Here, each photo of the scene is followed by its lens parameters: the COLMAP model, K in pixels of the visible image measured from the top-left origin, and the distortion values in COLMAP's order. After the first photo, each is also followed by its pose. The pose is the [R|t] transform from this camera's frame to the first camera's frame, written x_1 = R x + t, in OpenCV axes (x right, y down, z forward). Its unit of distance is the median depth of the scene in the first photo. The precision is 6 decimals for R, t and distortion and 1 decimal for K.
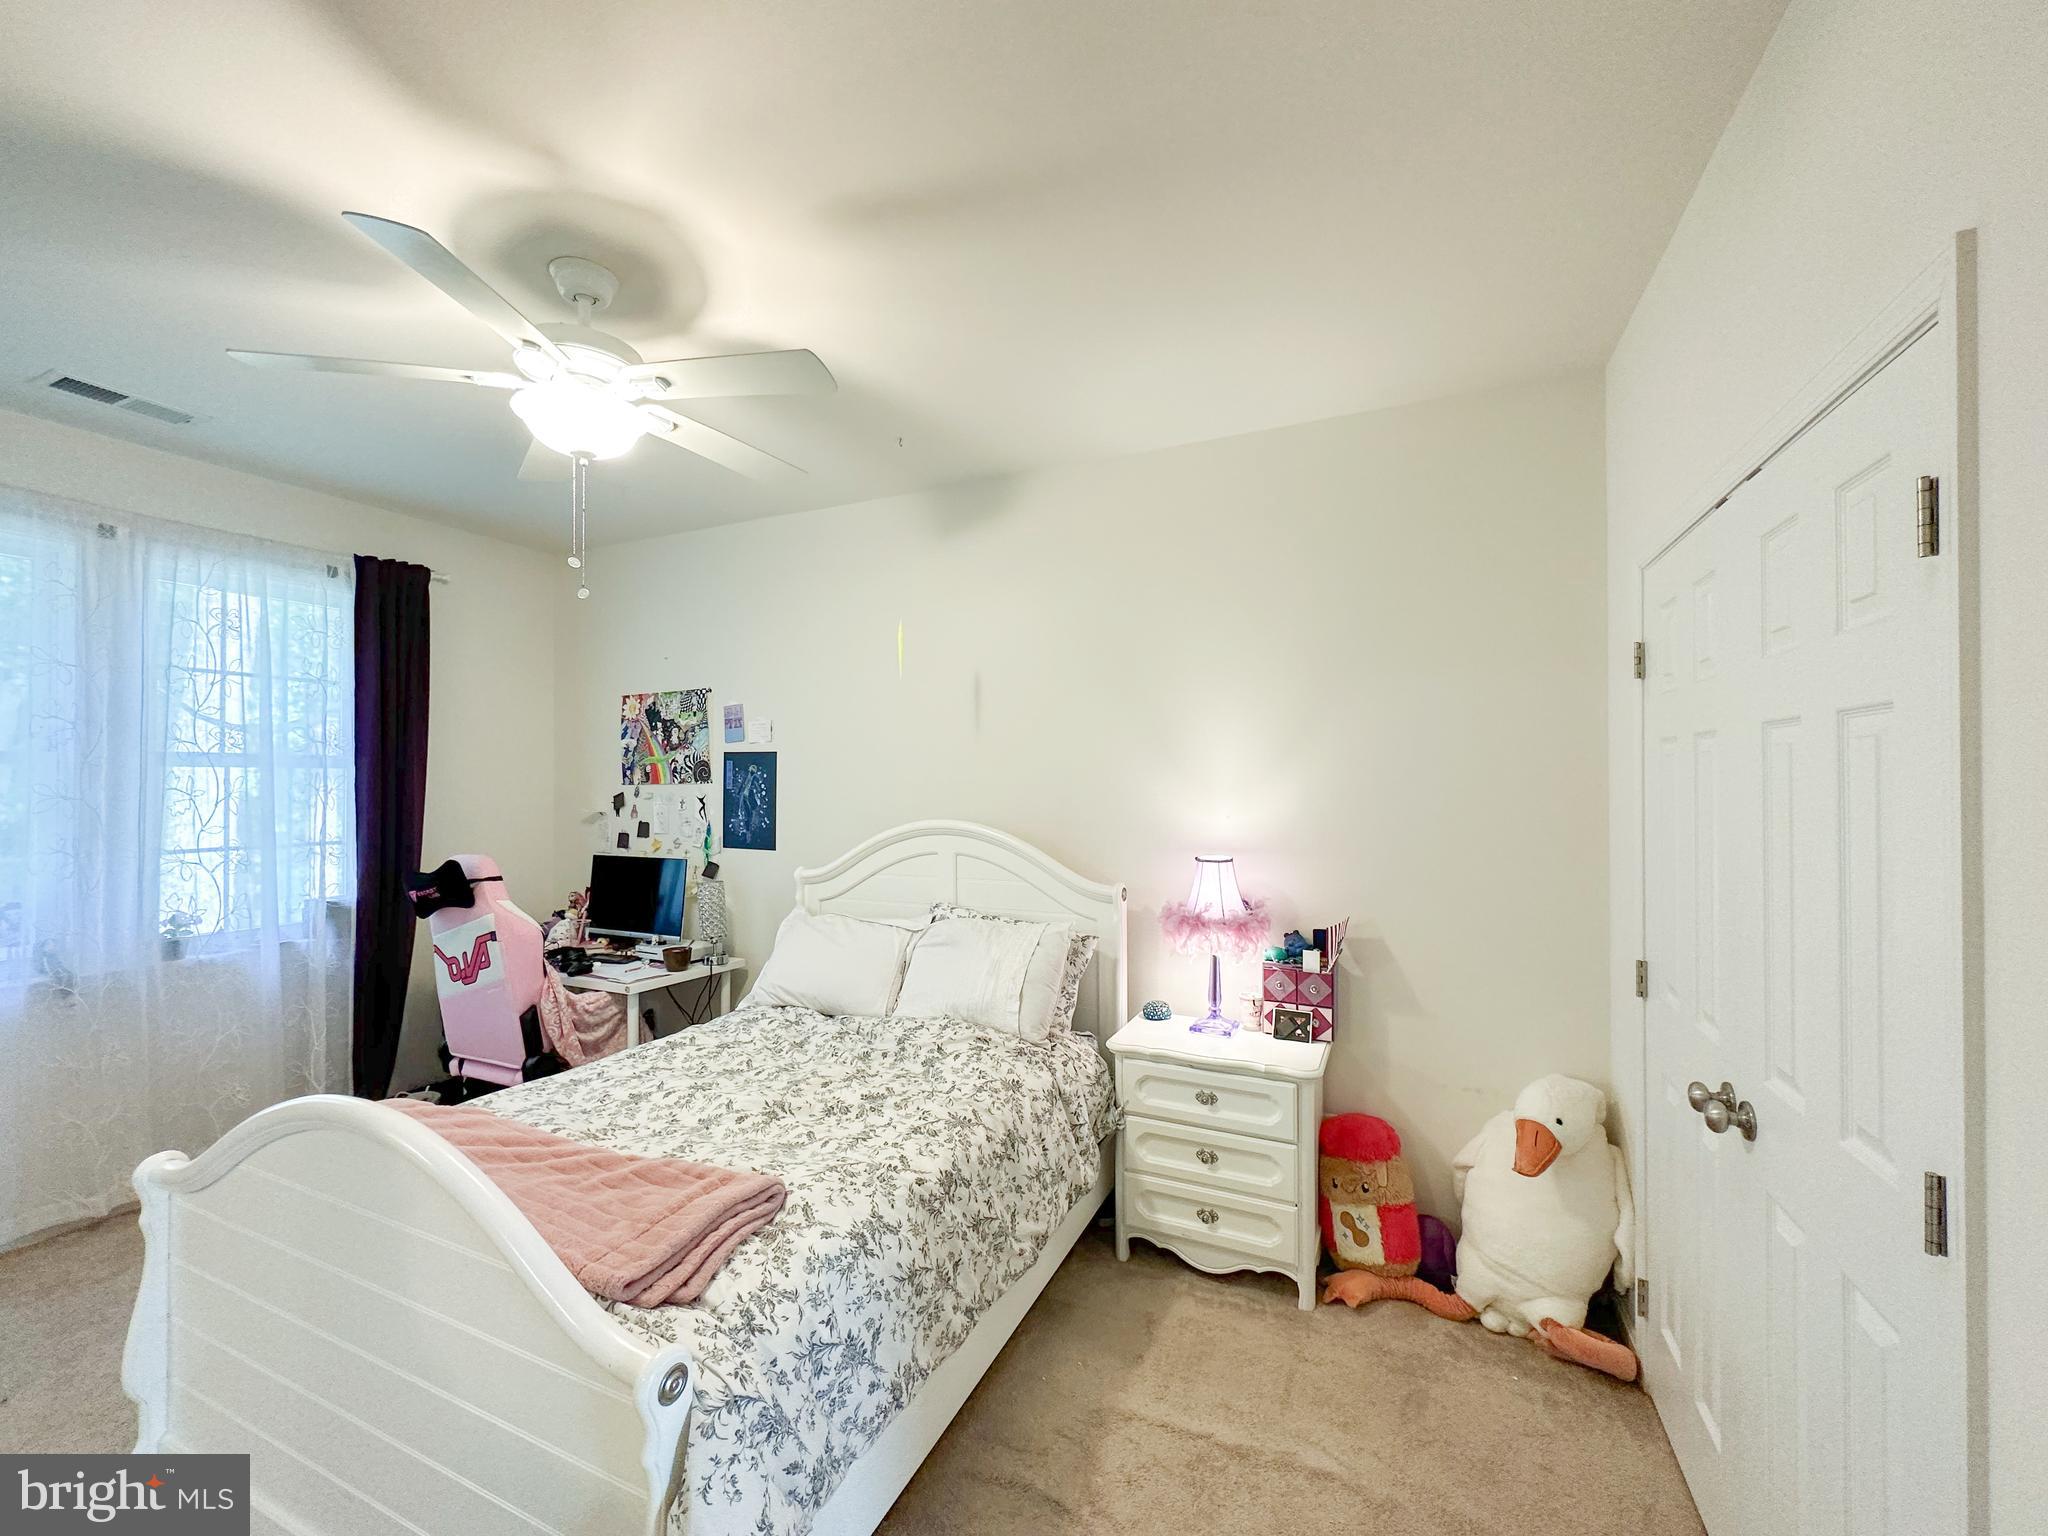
lens RADIAL K [[816.8, 0, 1024.7], [0, 816.8, 776.0], [0, 0, 1]] dist [0.000724, 0.000178]
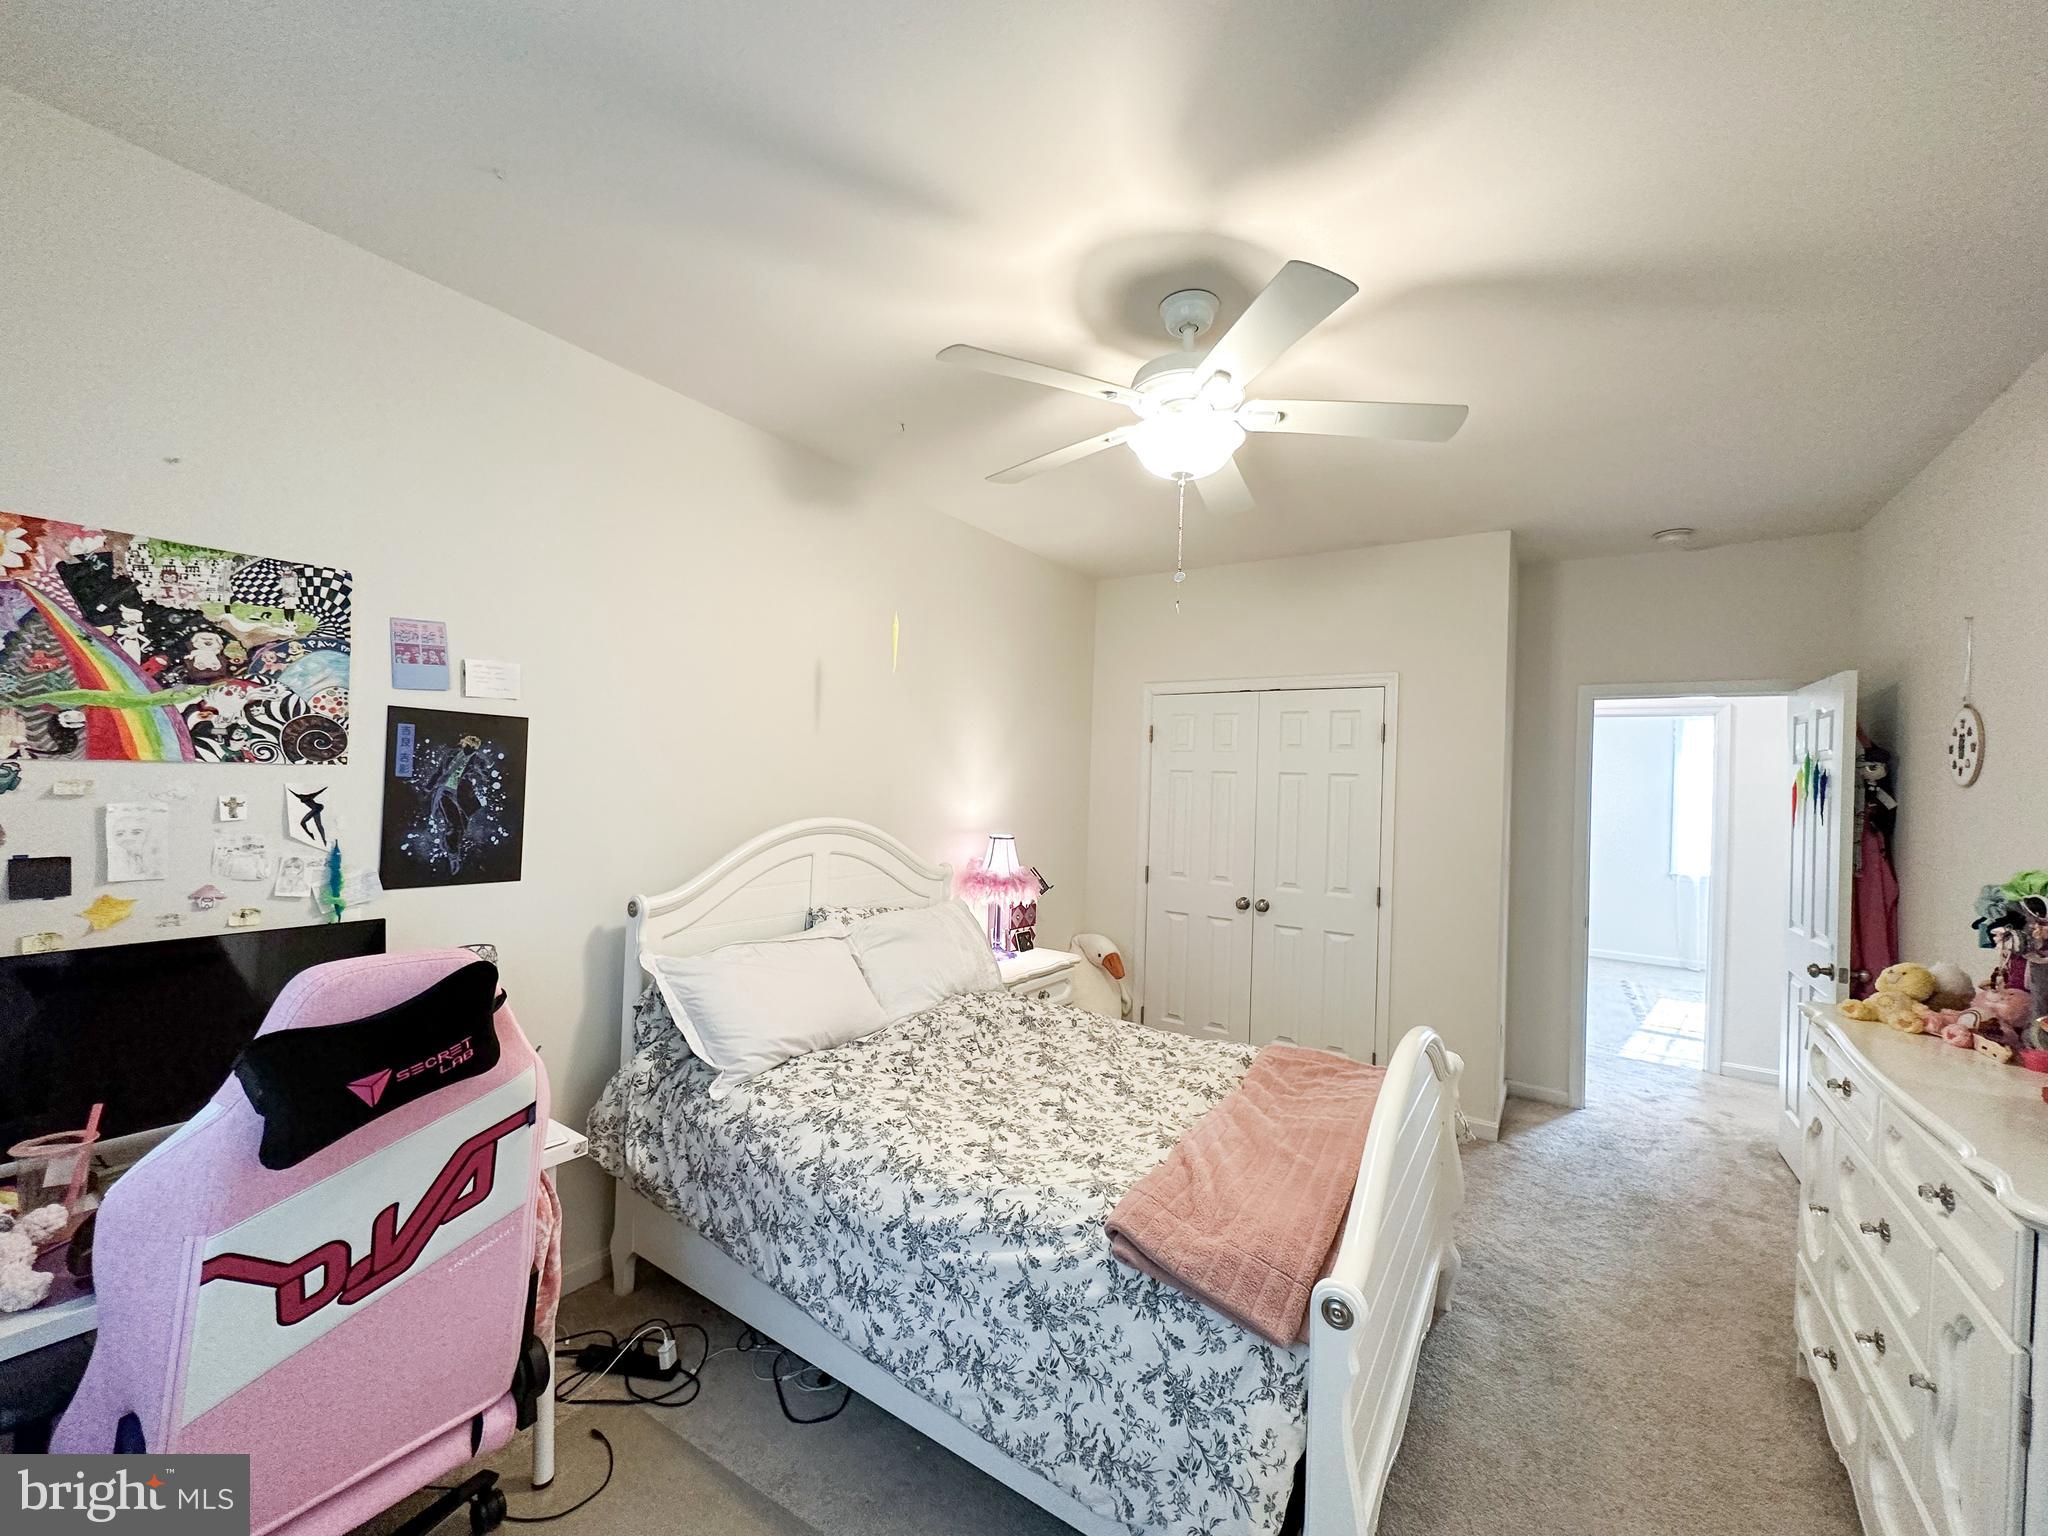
lens RADIAL K [[816.8, 0, 1030.4], [0, 816.8, 775.8], [0, 0, 1]] dist [0.000724, 0.000178]
pose [[0.158043, 0.011741, 0.987362, -1.196143], [-0.041659, 0.999118, -0.005212, 0.001465], [-0.986553, -0.040309, 0.158392, 0.757715]]
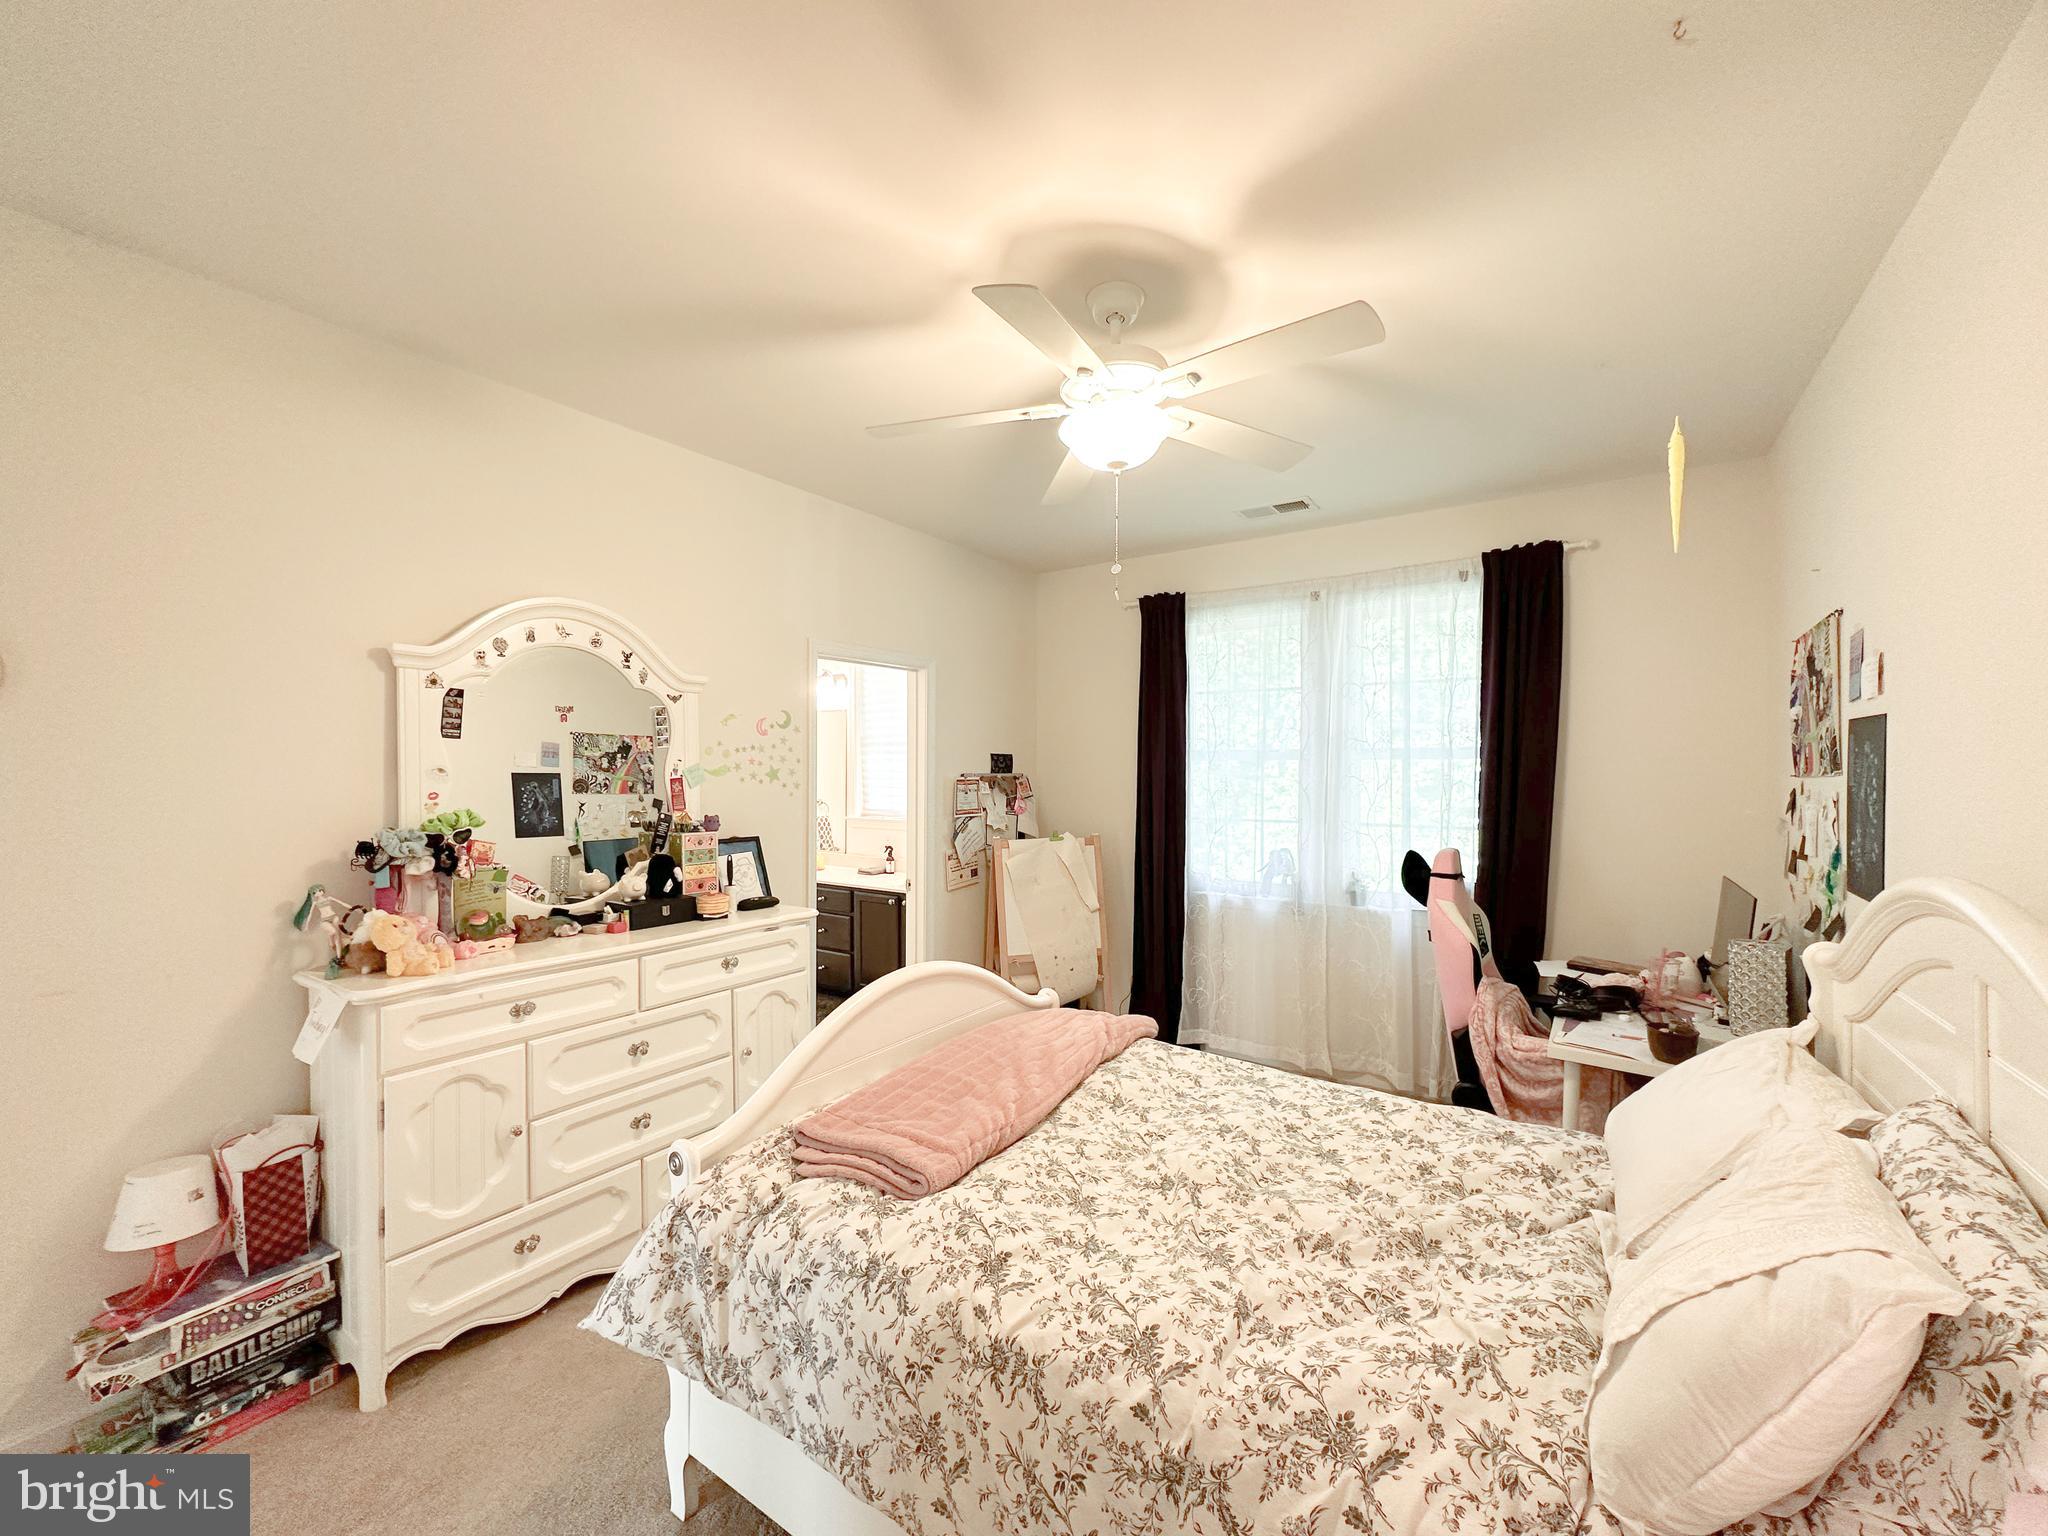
lens RADIAL K [[816.8, 0, 1026.6], [0, 816.8, 776.8], [0, 0, 1]] dist [0.000724, 0.000178]
pose [[-0.167971, 0.007613, -0.985763, 0.402776], [0.004707, 0.999965, 0.006920, 0.004835], [0.985781, -0.003478, -0.168001, 0.797391]]
